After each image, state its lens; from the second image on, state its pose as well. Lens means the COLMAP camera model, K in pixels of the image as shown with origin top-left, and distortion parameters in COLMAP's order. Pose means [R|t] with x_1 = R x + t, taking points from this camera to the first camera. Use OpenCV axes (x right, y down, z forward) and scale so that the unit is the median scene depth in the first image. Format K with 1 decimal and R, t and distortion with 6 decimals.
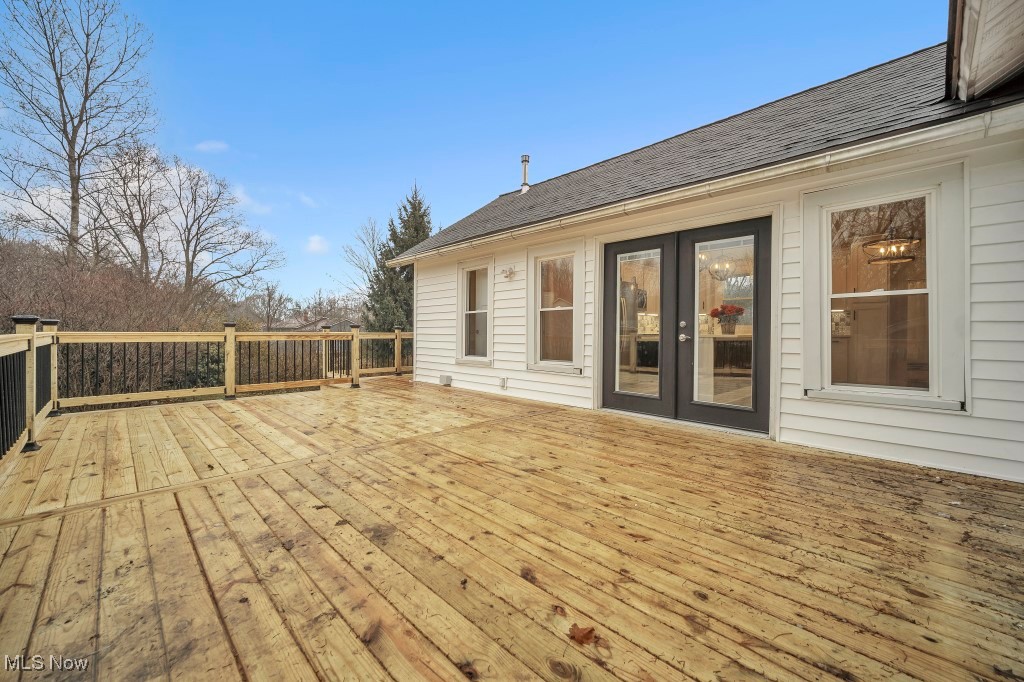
lens RADIAL K [[413.8, 0, 514.9], [0, 413.8, 335.4], [0, 0, 1]] dist [-0.000609, 0.001395]
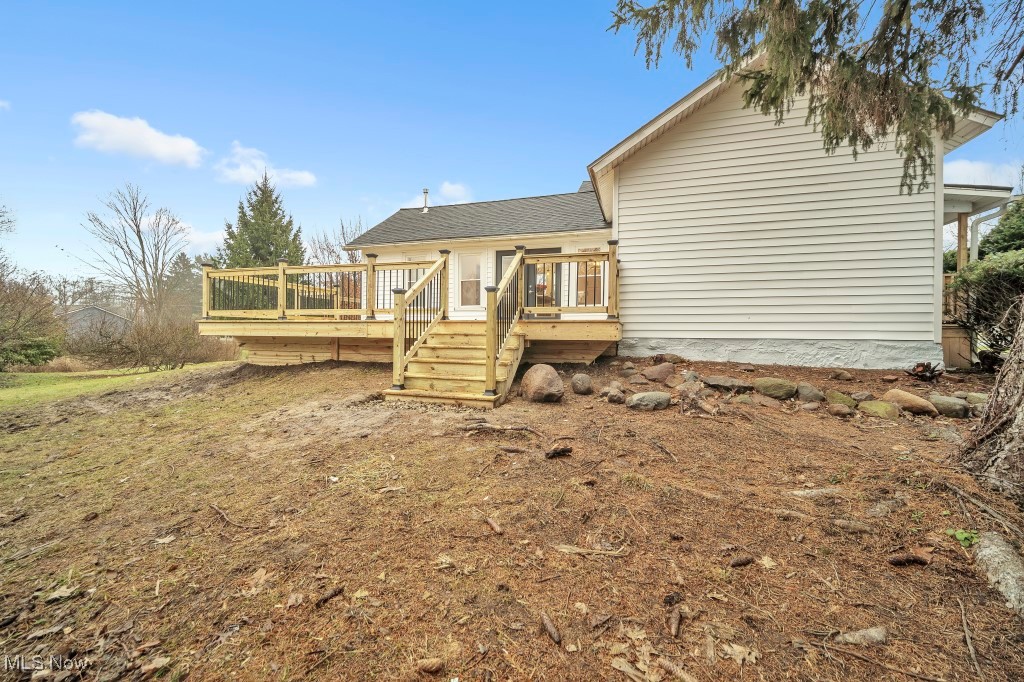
lens RADIAL K [[413.8, 0, 508.2], [0, 413.8, 334.2], [0, 0, 1]] dist [-0.000609, 0.001395]
pose [[0.884043, -0.010494, 0.467288, -0.485726], [0.007570, 0.999938, 0.008134, 0.132155], [-0.467345, -0.003654, 0.884068, -0.628533]]
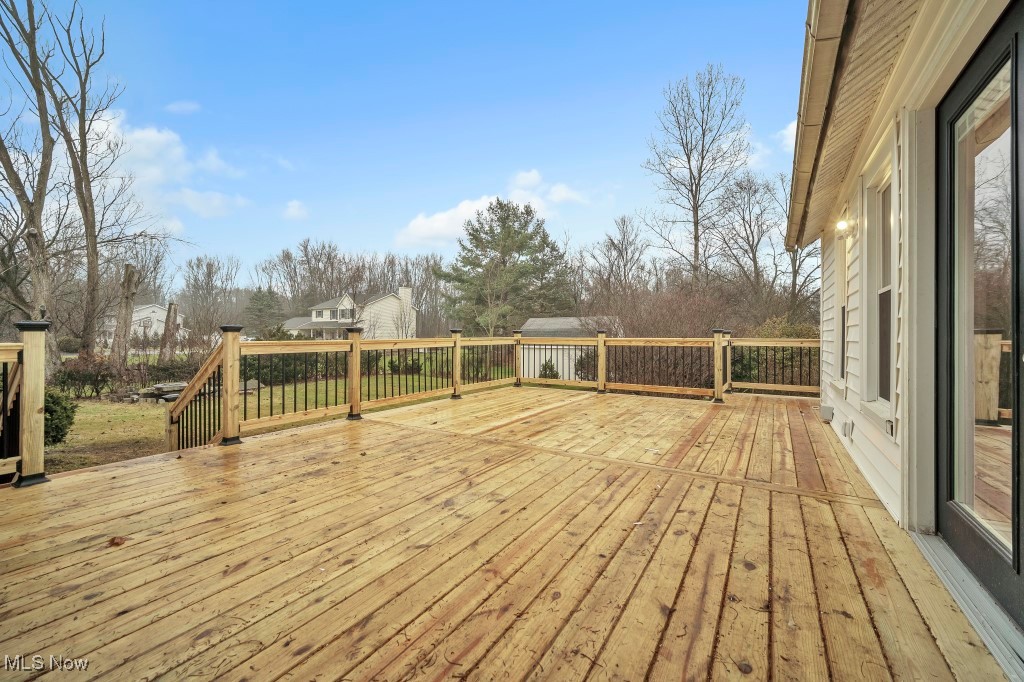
lens RADIAL K [[413.8, 0, 508.9], [0, 413.8, 337.0], [0, 0, 1]] dist [-0.000609, 0.001395]
pose [[0.220410, -0.000933, -0.975407, 0.927946], [-0.008676, 0.999958, -0.002917, -0.009299], [0.975369, 0.009106, 0.220393, 0.981108]]
